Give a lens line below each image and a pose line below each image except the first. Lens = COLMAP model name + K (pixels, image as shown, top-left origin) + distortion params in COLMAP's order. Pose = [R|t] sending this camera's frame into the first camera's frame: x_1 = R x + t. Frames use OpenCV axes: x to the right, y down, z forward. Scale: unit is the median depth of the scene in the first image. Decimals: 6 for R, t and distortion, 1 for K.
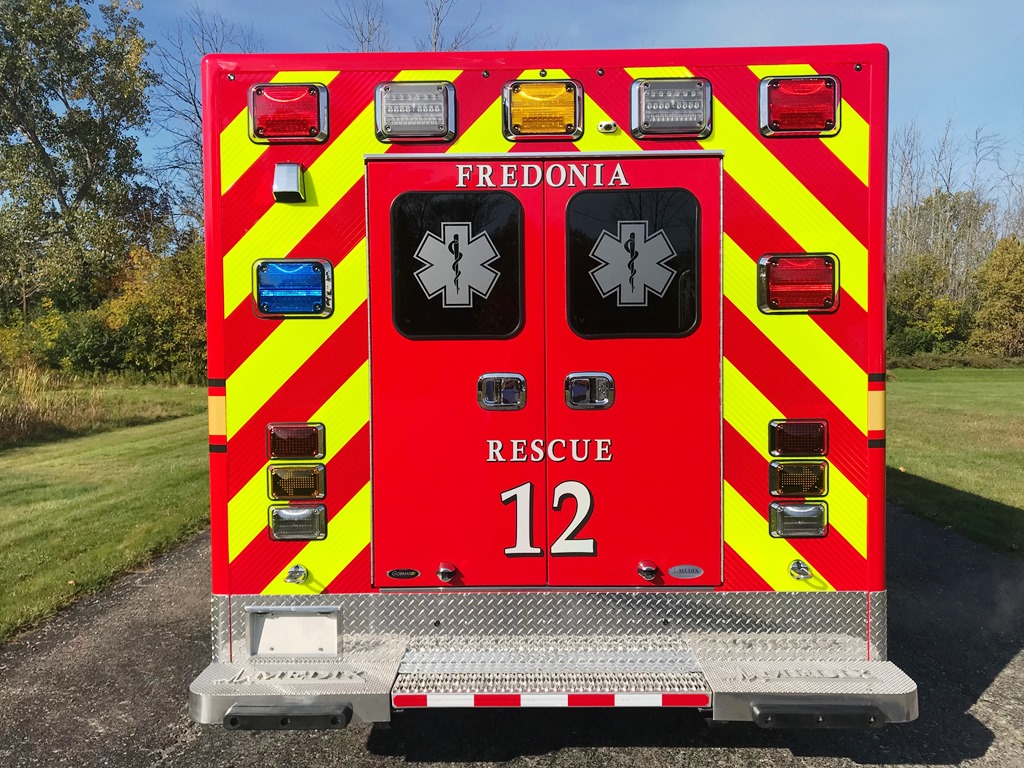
lens RADIAL K [[839.5, 0, 515.9], [0, 839.5, 378.4], [0, 0, 1]] dist [0.051084, -0.066931]
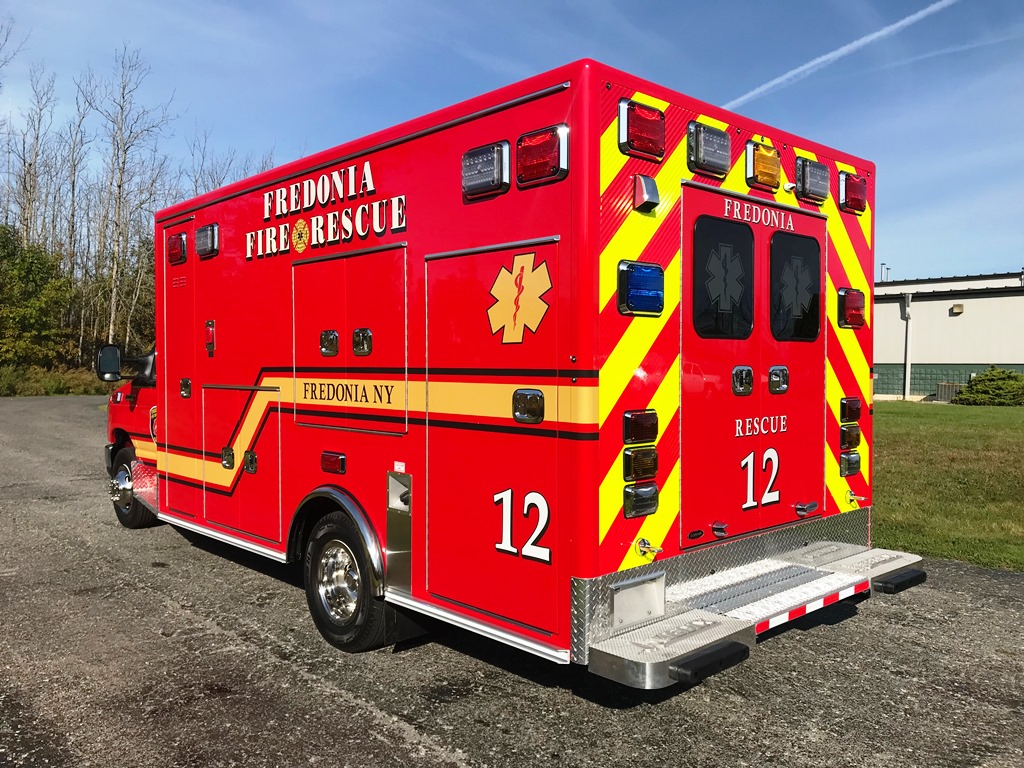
lens RADIAL K [[839.5, 0, 515.9], [0, 839.5, 378.4], [0, 0, 1]] dist [0.051084, -0.066931]
pose [[0.720637, -0.003233, 0.693305, -1.149342], [0.013390, 0.999868, -0.009255, 0.019260], [-0.693183, 0.015953, 0.720585, 0.320015]]
